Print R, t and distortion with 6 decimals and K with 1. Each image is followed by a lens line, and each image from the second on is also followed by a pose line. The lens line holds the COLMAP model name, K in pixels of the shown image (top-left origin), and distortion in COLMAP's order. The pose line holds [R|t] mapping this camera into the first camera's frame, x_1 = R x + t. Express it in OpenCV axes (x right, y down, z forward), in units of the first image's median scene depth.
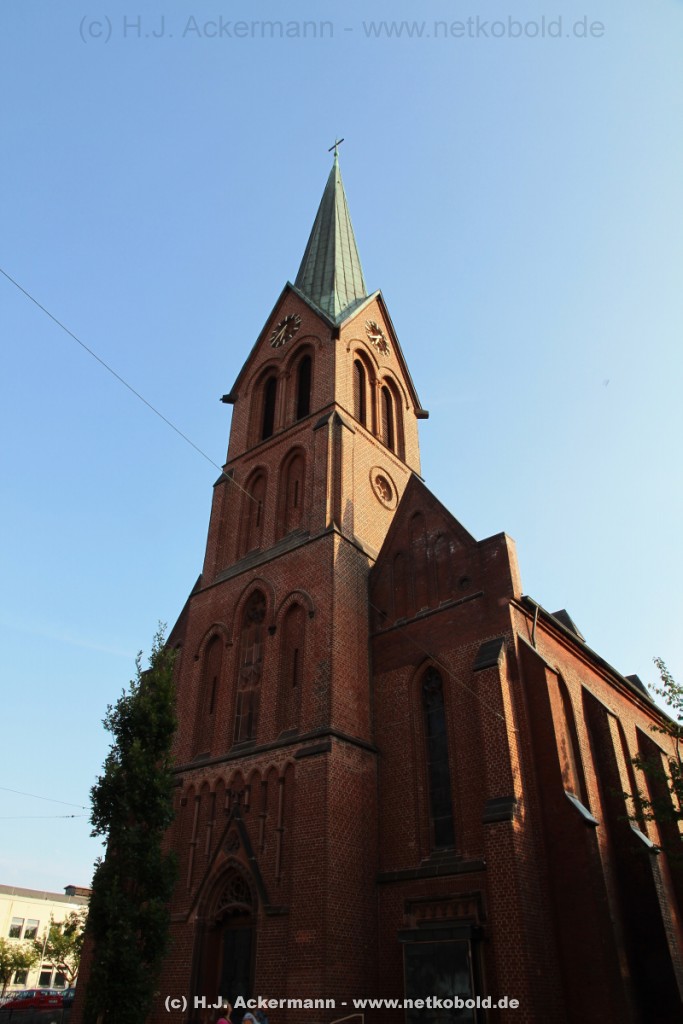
lens RADIAL K [[722.7, 0, 337.2], [0, 722.7, 525.1], [0, 0, 1]] dist [-0.108688, 0.088340]
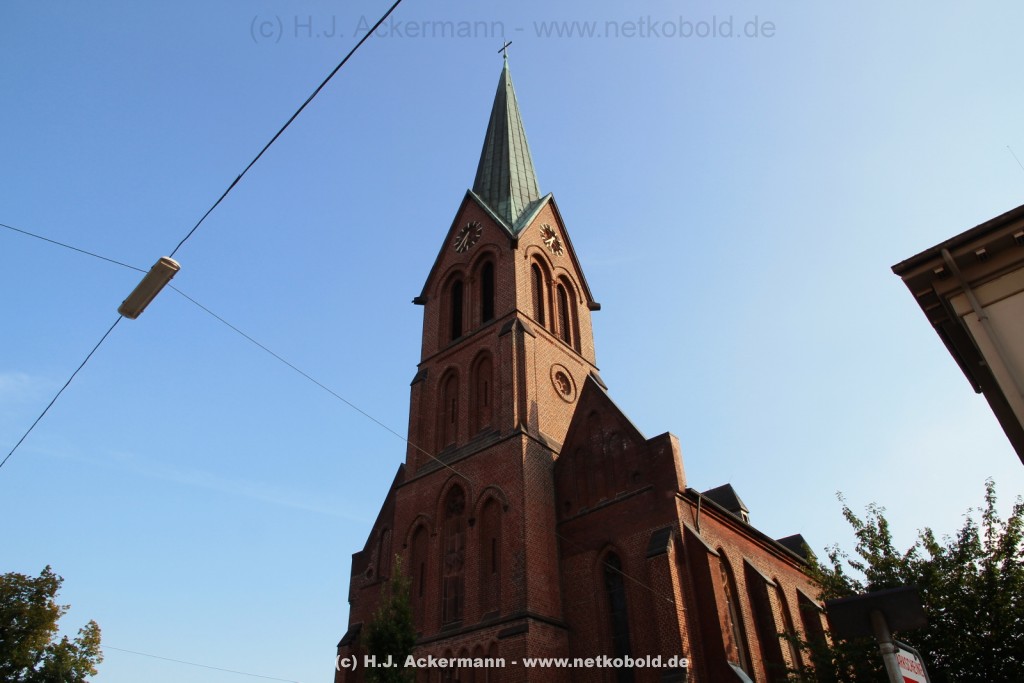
lens RADIAL K [[719.7, 0, 516.8], [0, 719.7, 334.9], [0, 0, 1]] dist [-0.108913, 0.089630]
pose [[0.999122, -0.041828, 0.002352, -0.007478], [0.041889, 0.998269, -0.041287, -0.088335], [-0.000621, 0.041349, 0.999145, -0.129610]]
